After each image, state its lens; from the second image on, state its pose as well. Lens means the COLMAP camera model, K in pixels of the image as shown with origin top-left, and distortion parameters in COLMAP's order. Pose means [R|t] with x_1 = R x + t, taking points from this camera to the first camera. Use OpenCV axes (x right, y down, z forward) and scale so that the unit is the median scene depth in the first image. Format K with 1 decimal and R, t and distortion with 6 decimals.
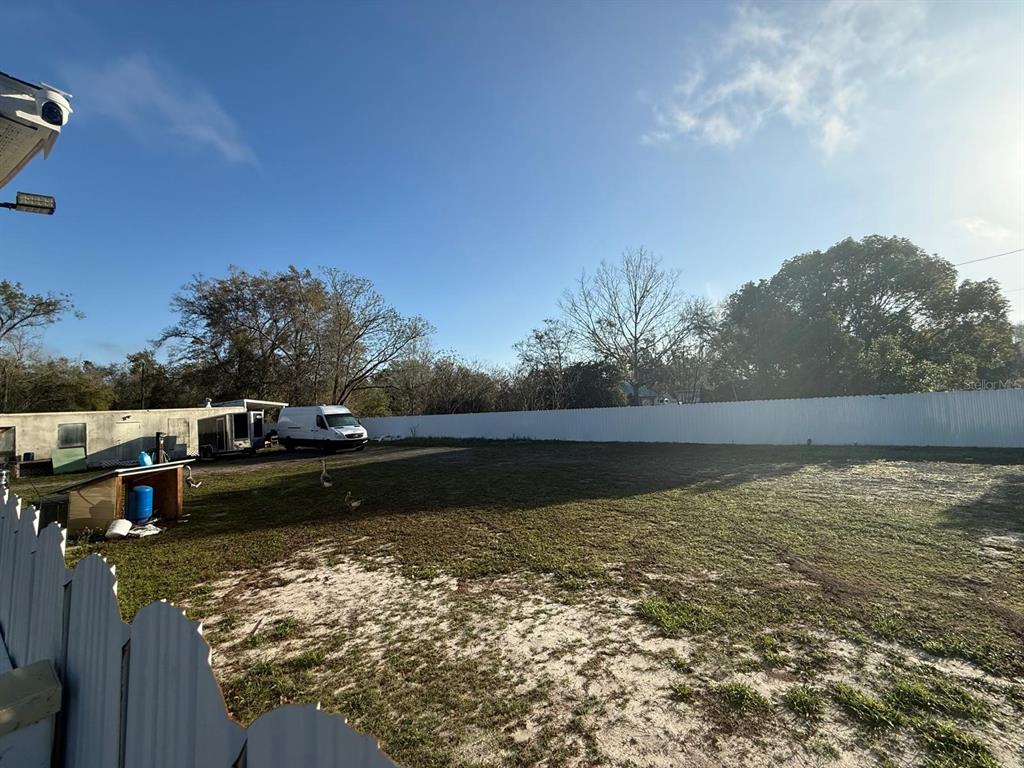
lens RADIAL K [[401.9, 0, 511.6], [0, 401.9, 384.1], [0, 0, 1]] dist [-0.001414, 0.000216]
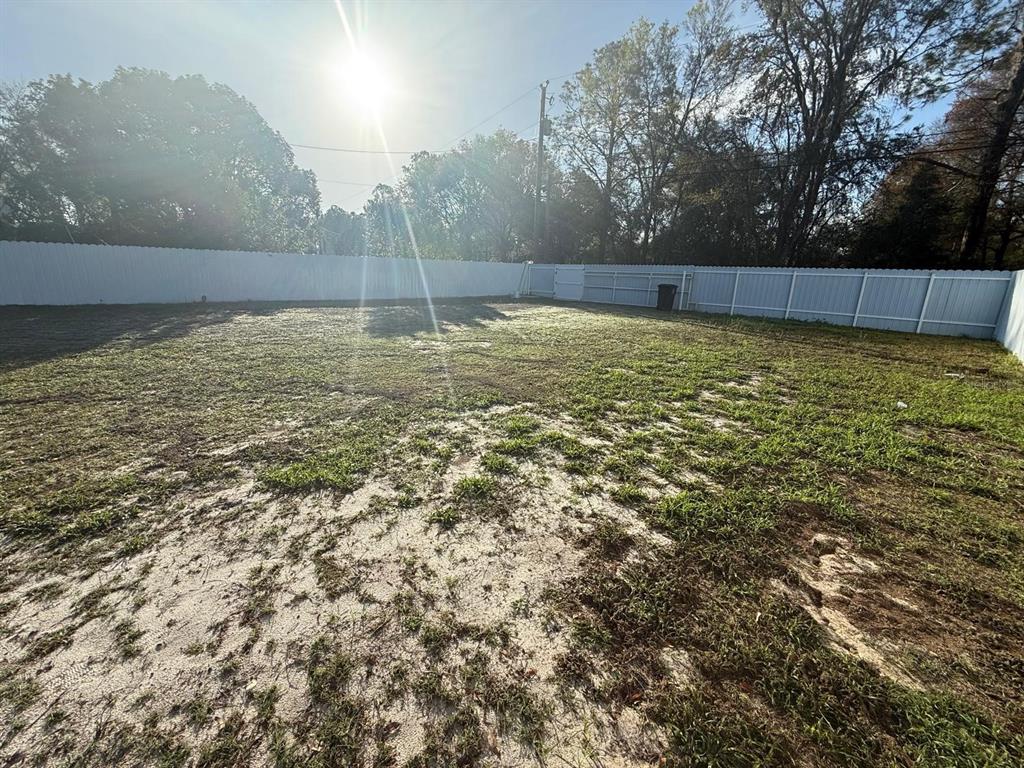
lens RADIAL K [[401.9, 0, 511.4], [0, 401.9, 383.8], [0, 0, 1]] dist [-0.001414, 0.000216]
pose [[0.204284, -0.207868, 0.956587, -0.253683], [-0.104740, 0.966944, 0.232486, 0.248430], [-0.973292, -0.147686, 0.175759, 0.656889]]
